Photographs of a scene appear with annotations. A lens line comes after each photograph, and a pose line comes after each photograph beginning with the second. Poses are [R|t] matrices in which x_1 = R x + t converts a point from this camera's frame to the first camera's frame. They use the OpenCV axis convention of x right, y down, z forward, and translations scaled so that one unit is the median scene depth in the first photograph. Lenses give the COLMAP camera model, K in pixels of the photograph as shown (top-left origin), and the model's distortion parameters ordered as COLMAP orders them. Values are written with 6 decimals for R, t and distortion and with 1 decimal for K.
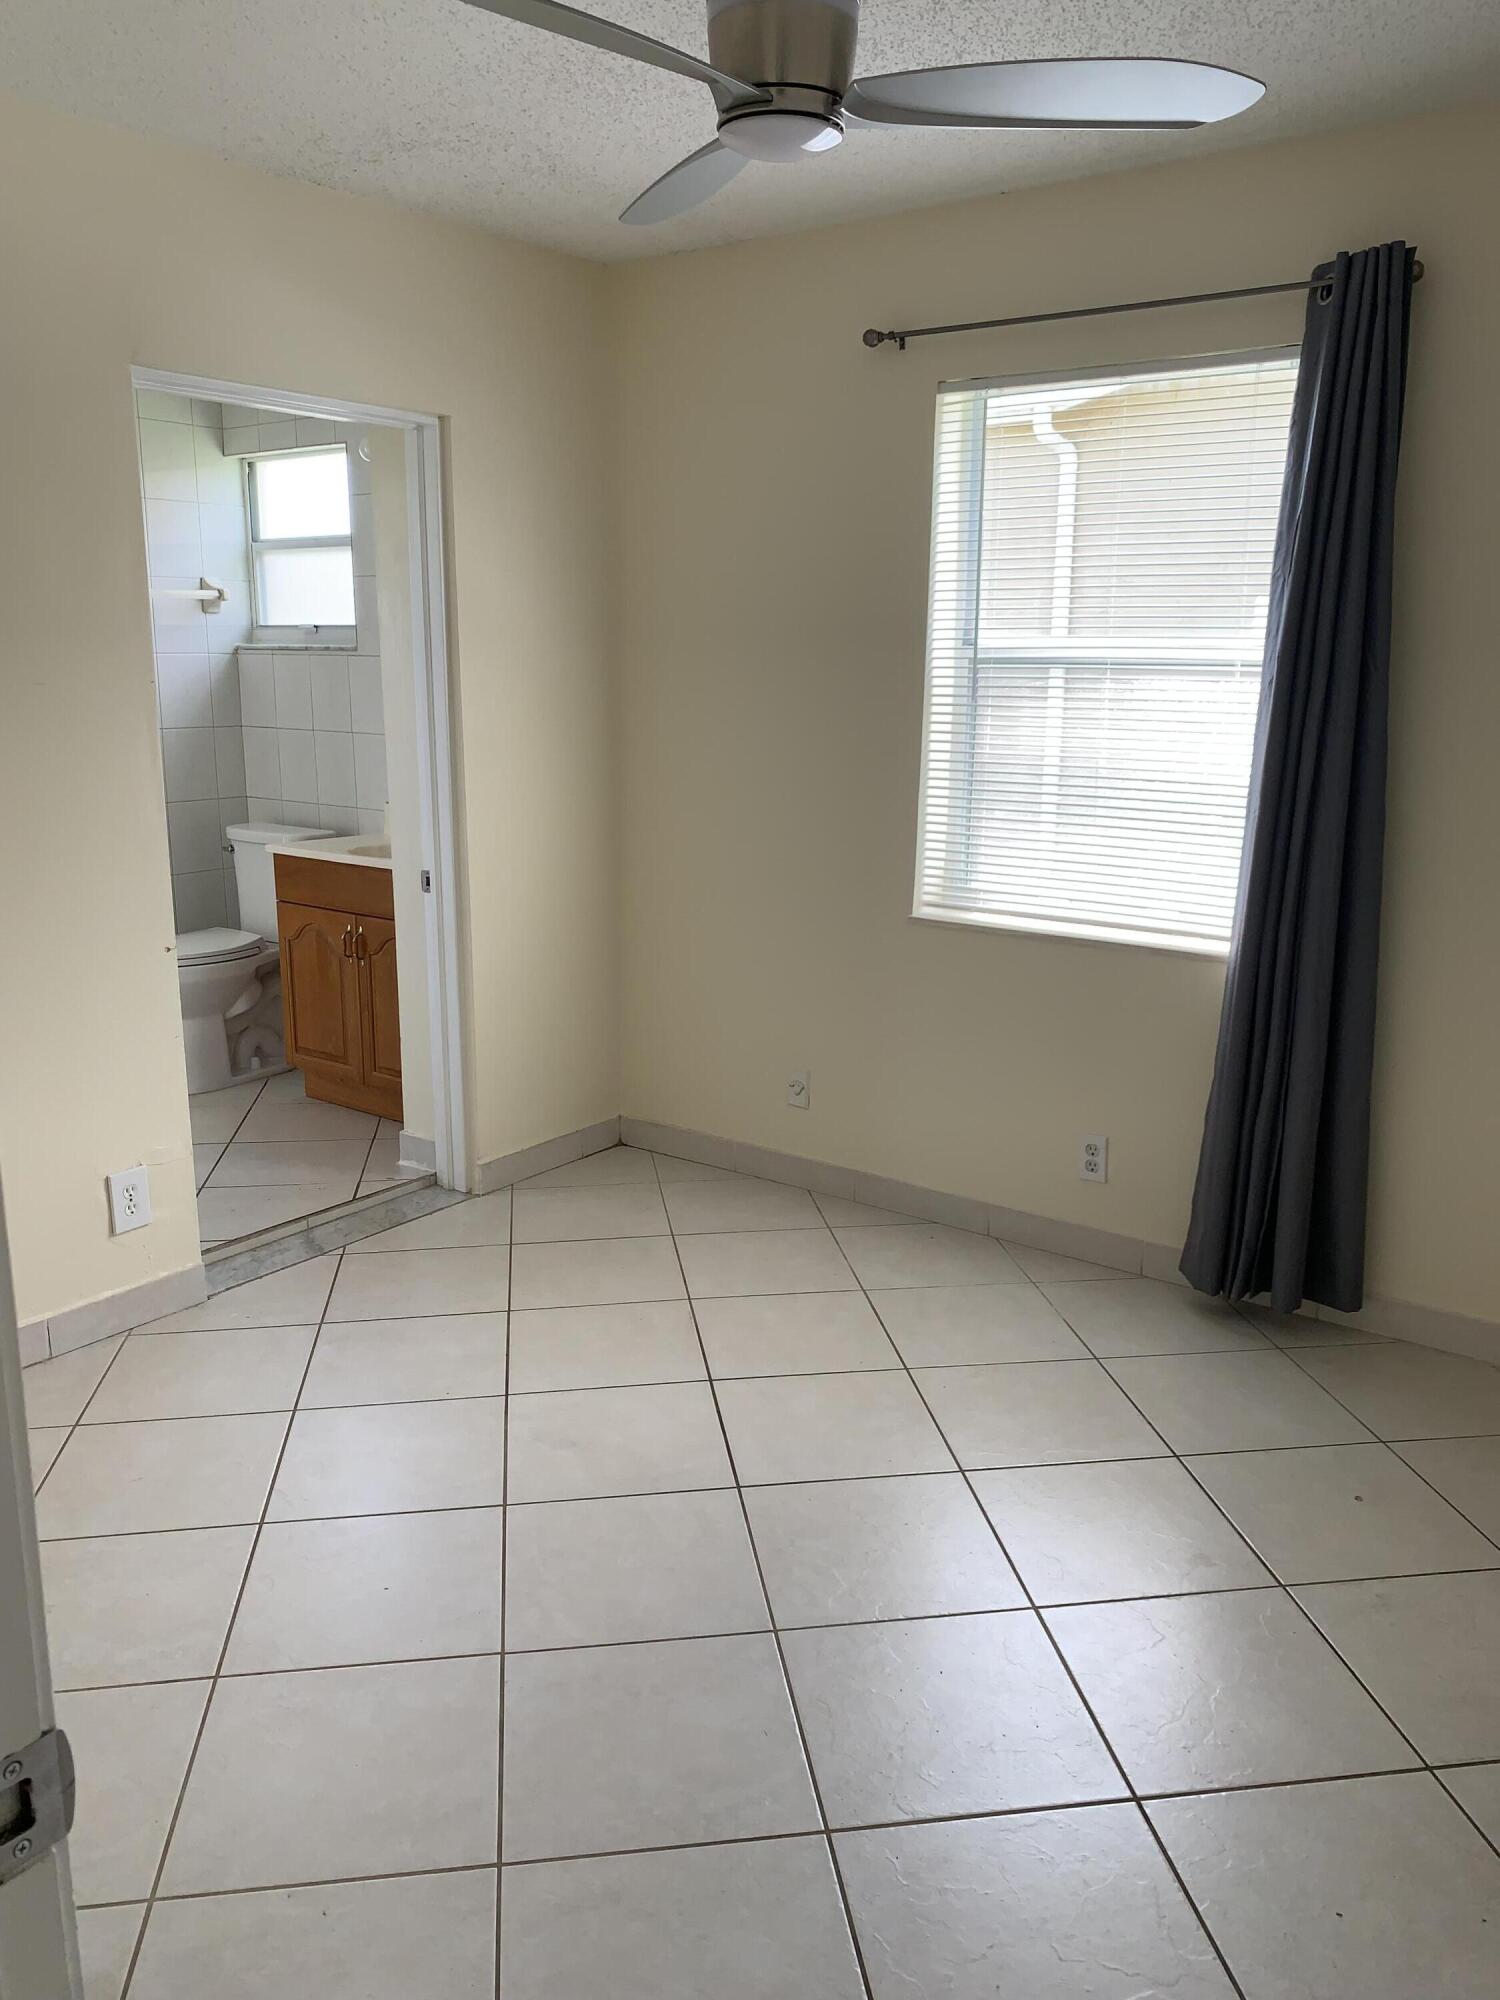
lens RADIAL K [[1533.6, 0, 747.8], [0, 1533.6, 1008.2], [0, 0, 1]] dist [-0.009673, -0.002487]
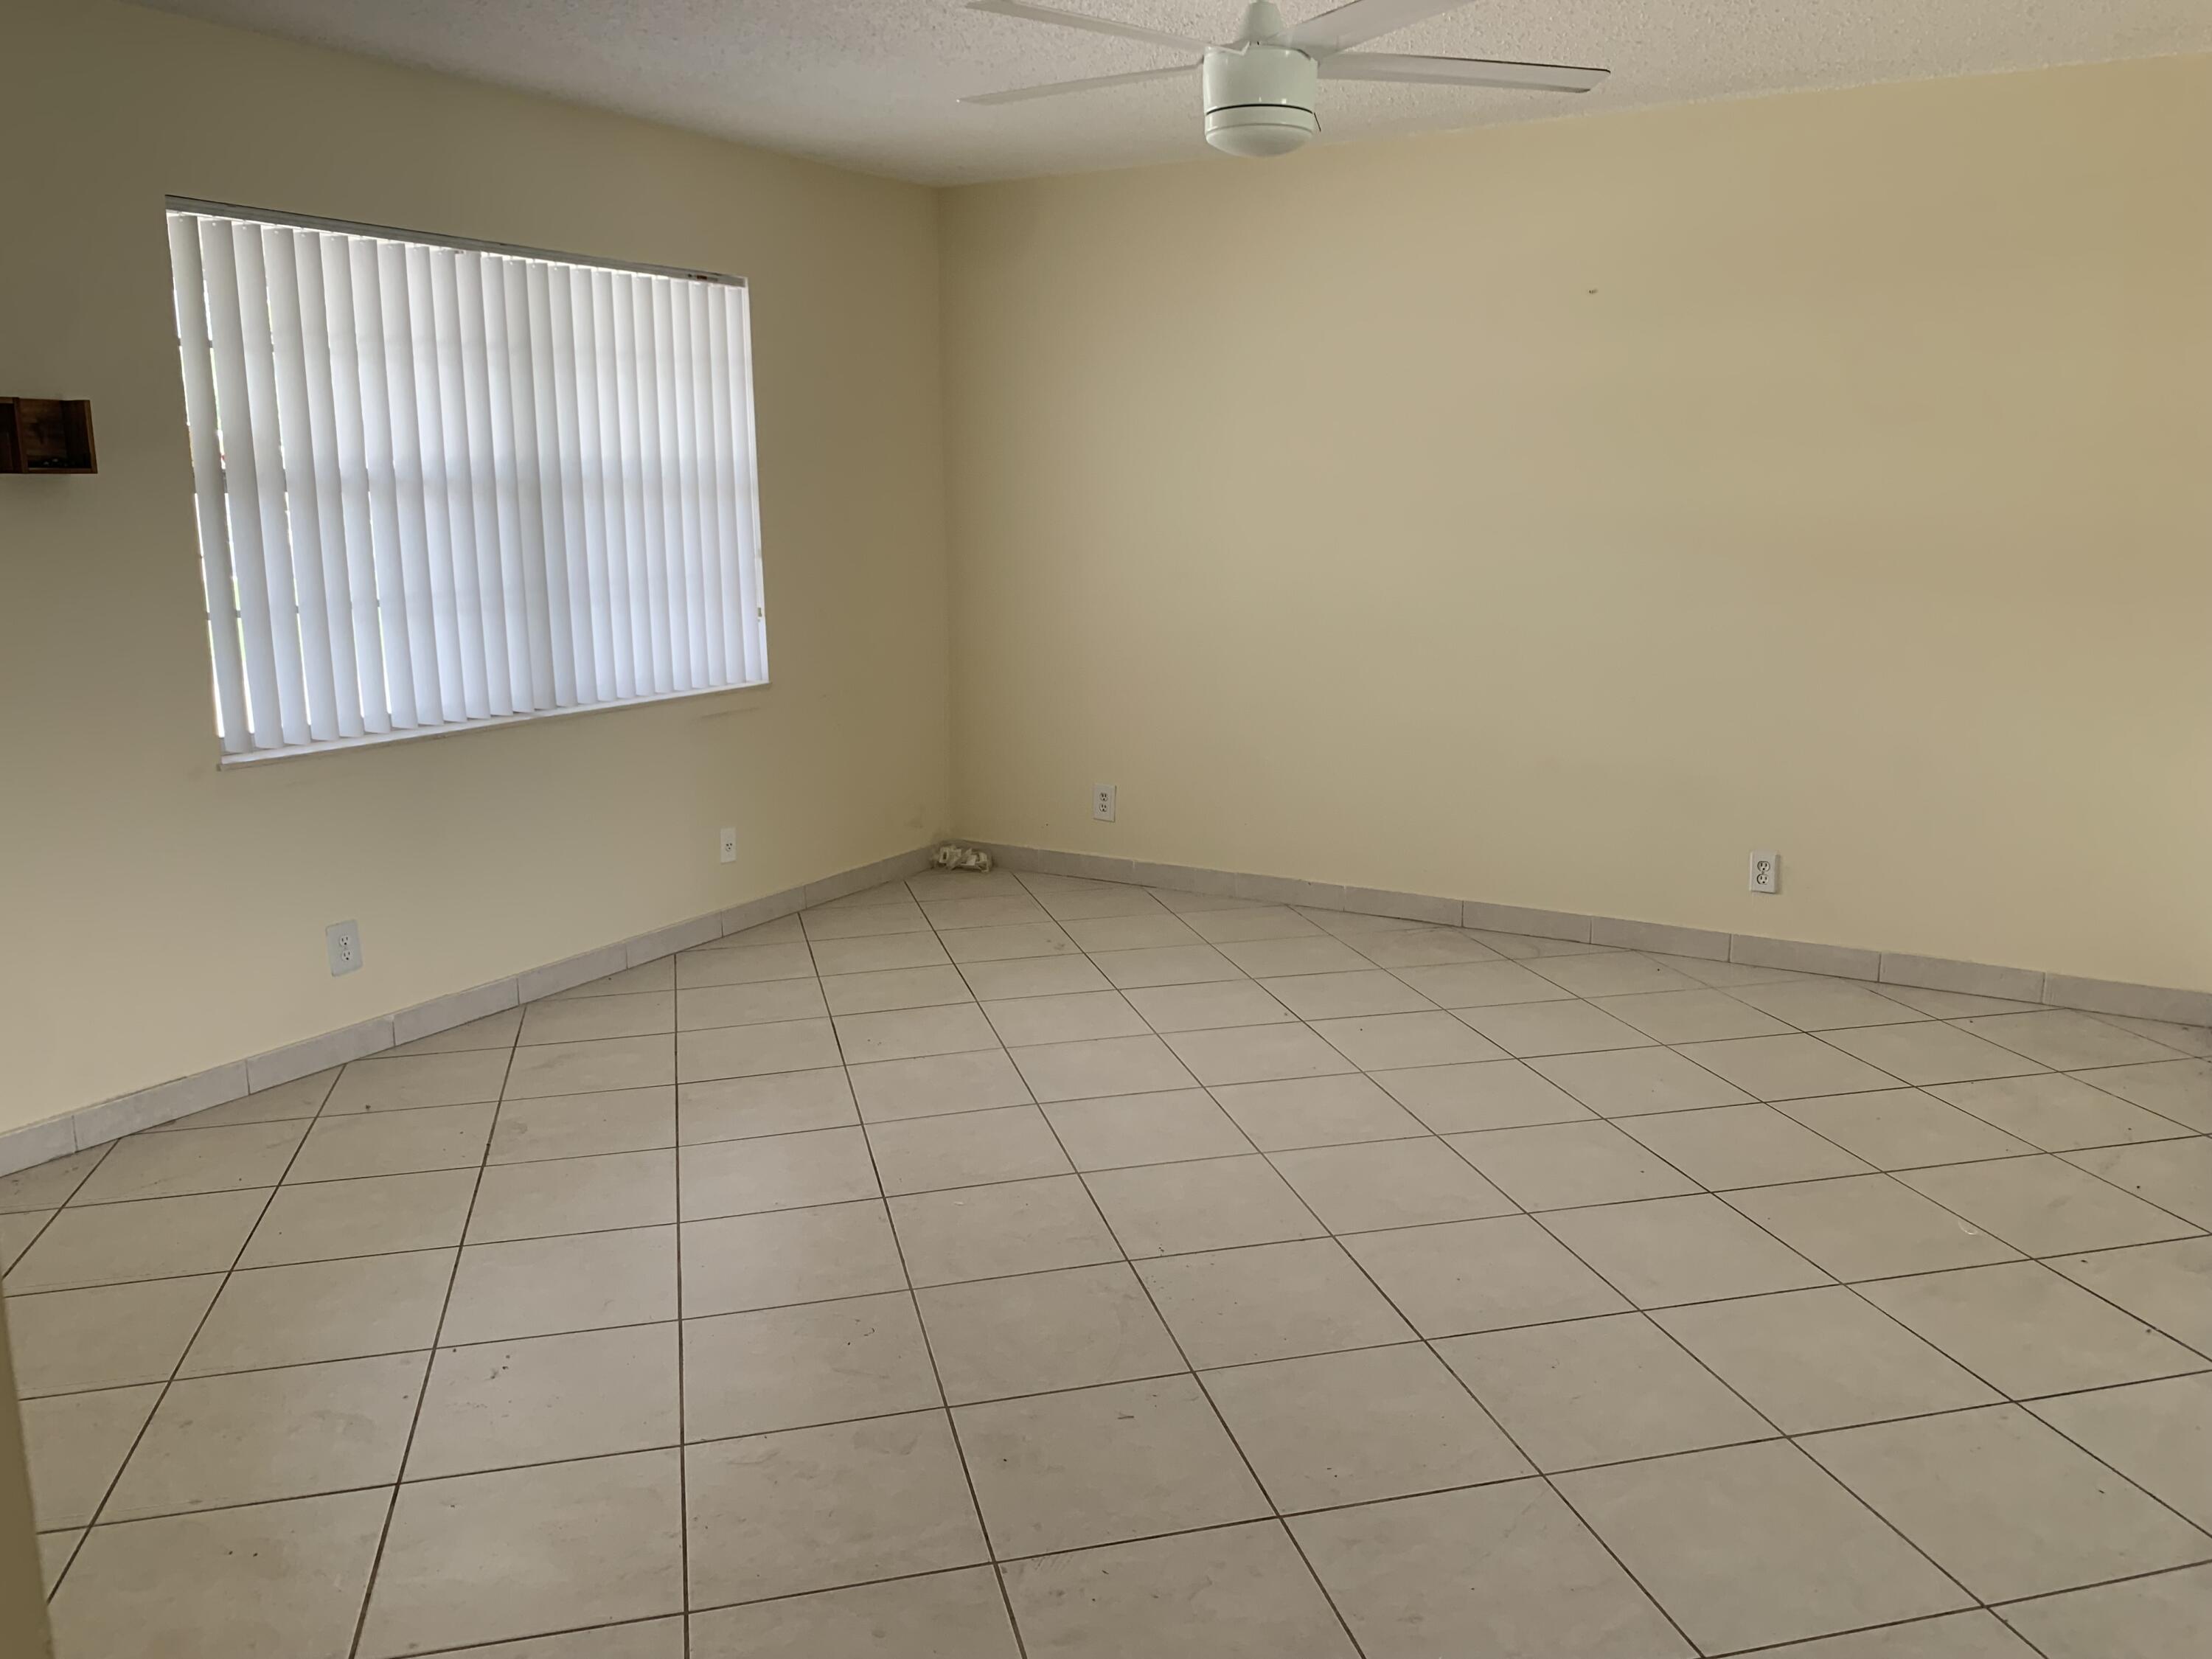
lens RADIAL K [[1696.2, 0, 1108.8], [0, 1696.2, 826.4], [0, 0, 1]] dist [-0.009673, -0.002487]
pose [[0.994144, -0.037695, 0.101277, 0.036873], [0.040255, 0.998916, -0.023358, 0.059218], [-0.100286, 0.027298, 0.994584, -0.250241]]
